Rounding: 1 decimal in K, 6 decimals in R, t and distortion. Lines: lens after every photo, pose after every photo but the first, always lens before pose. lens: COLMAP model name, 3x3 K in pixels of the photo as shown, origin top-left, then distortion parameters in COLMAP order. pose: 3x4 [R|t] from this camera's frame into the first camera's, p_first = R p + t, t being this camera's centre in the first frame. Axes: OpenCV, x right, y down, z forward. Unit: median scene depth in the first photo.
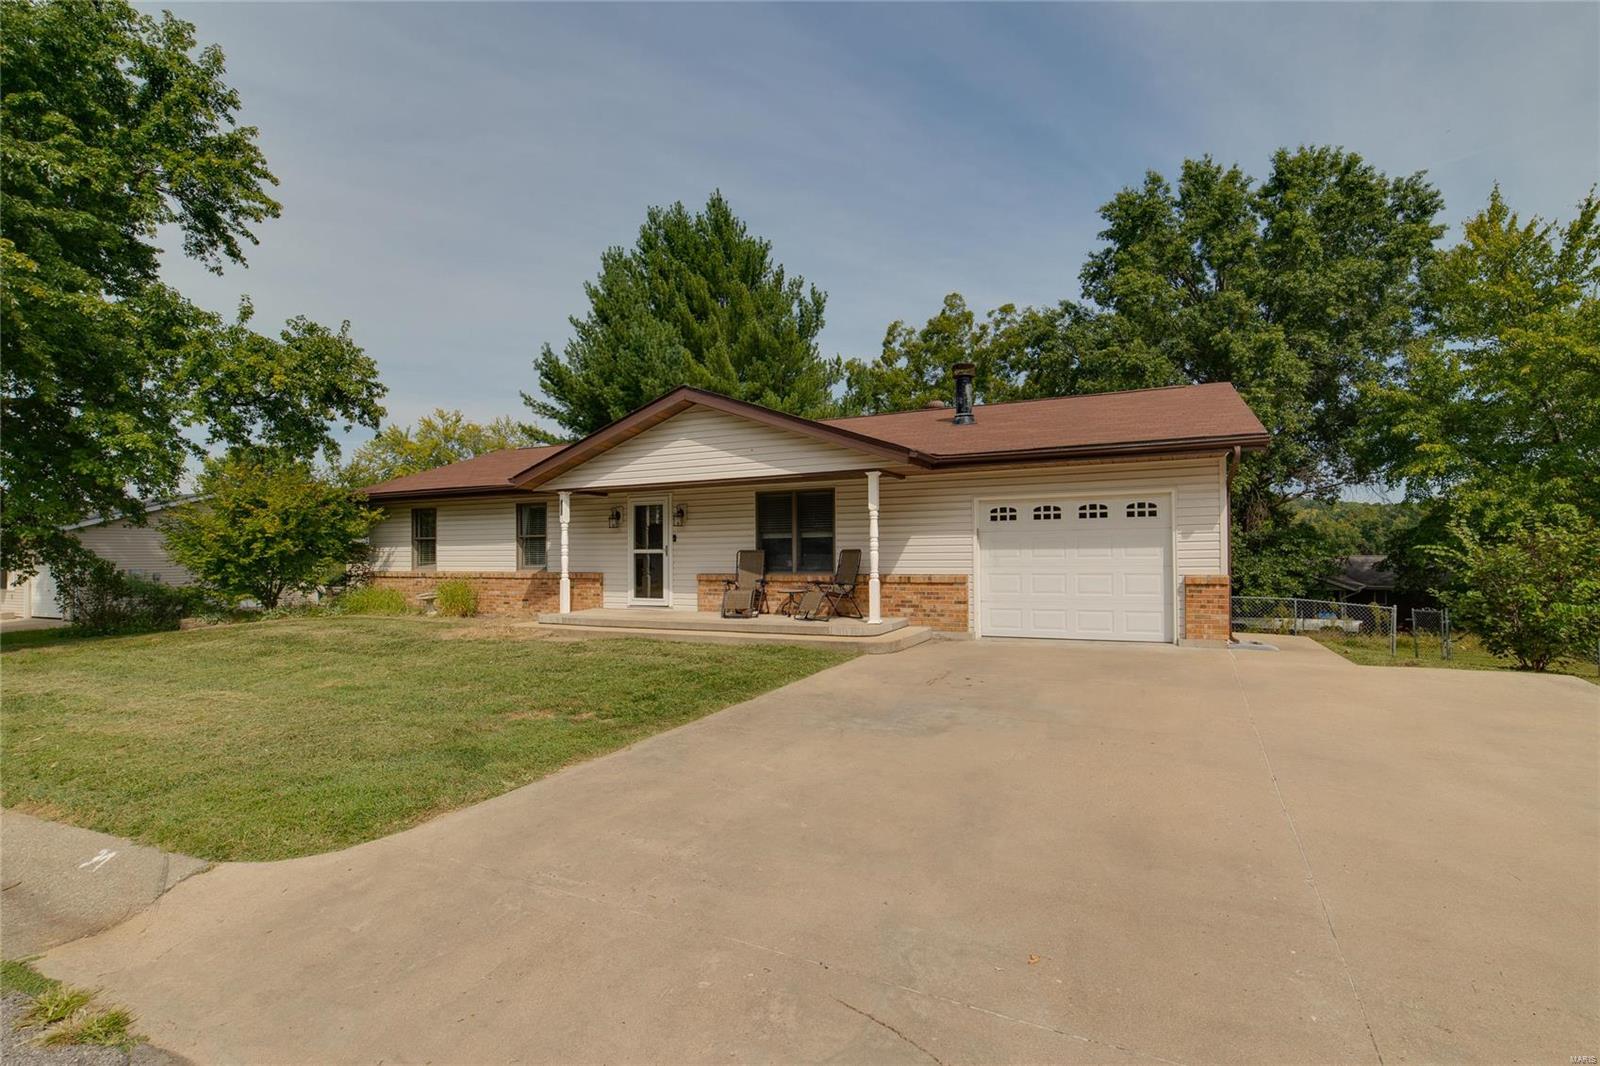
lens RADIAL K [[616.9, 0, 787.1], [0, 616.9, 538.1], [0, 0, 1]] dist [-0.015217, 0.003348]
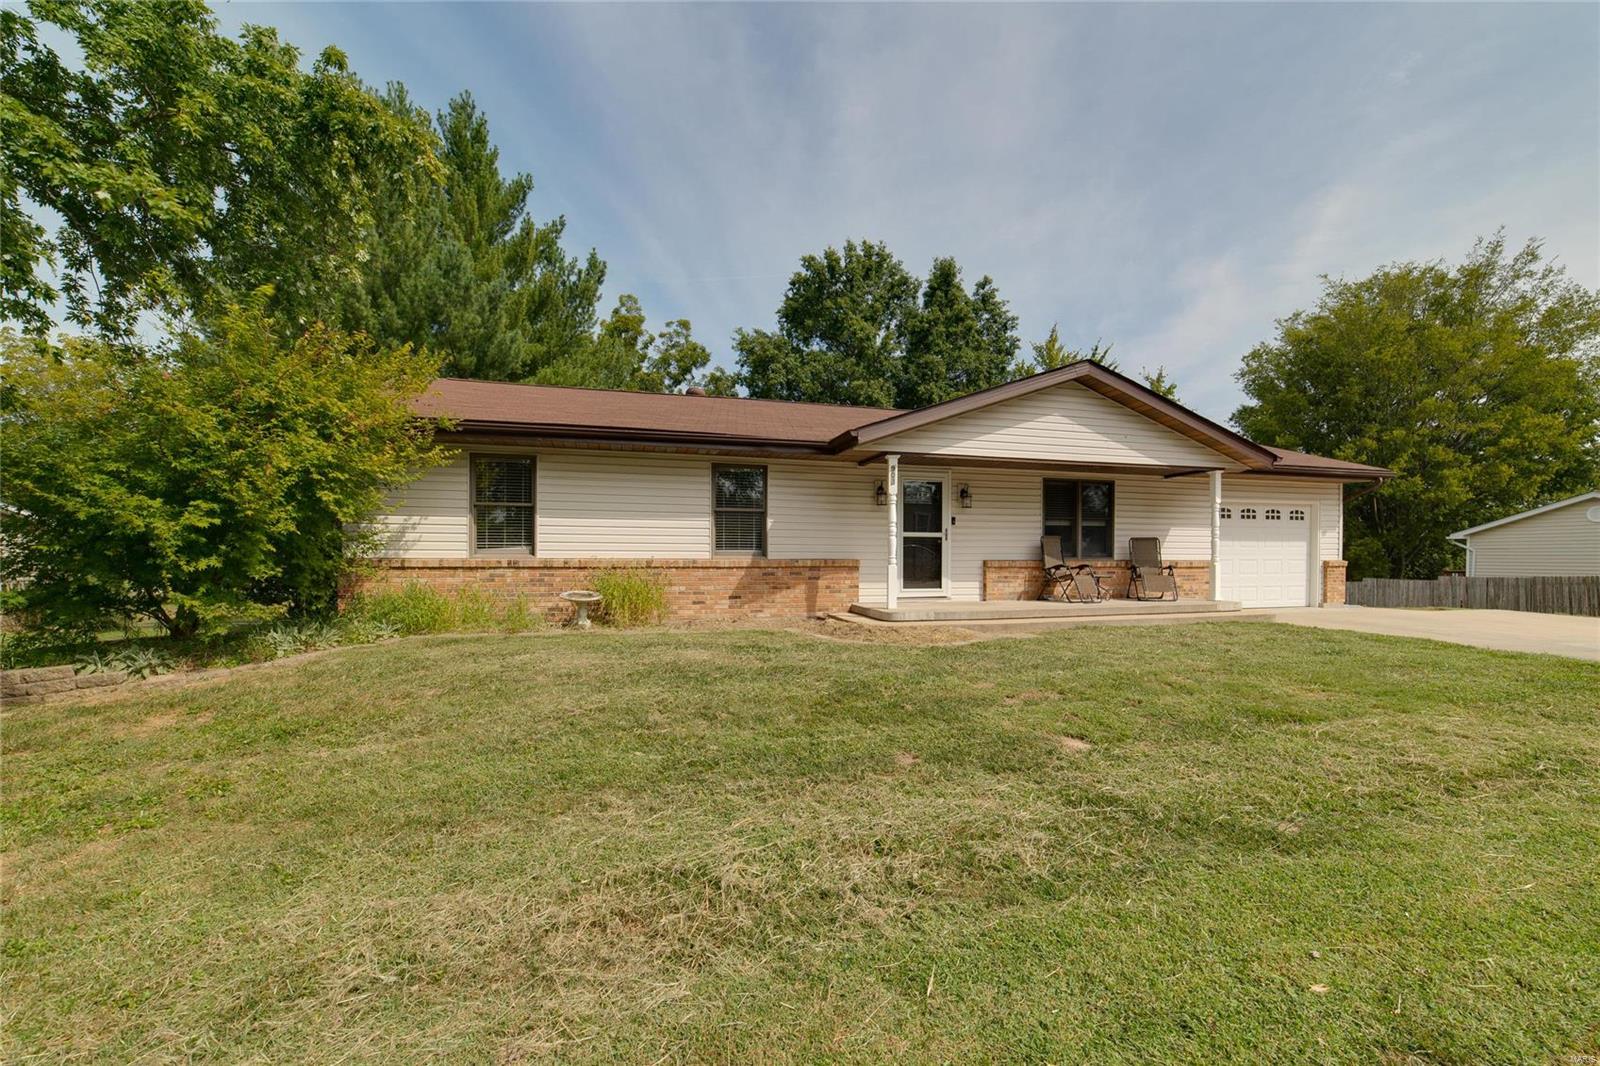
lens RADIAL K [[616.9, 0, 792.8], [0, 616.9, 541.1], [0, 0, 1]] dist [-0.015217, 0.003348]
pose [[0.796842, 0.028103, 0.603534, -0.900609], [-0.025904, 0.999588, -0.012343, 0.046386], [-0.603632, -0.005799, 0.797242, 0.423625]]
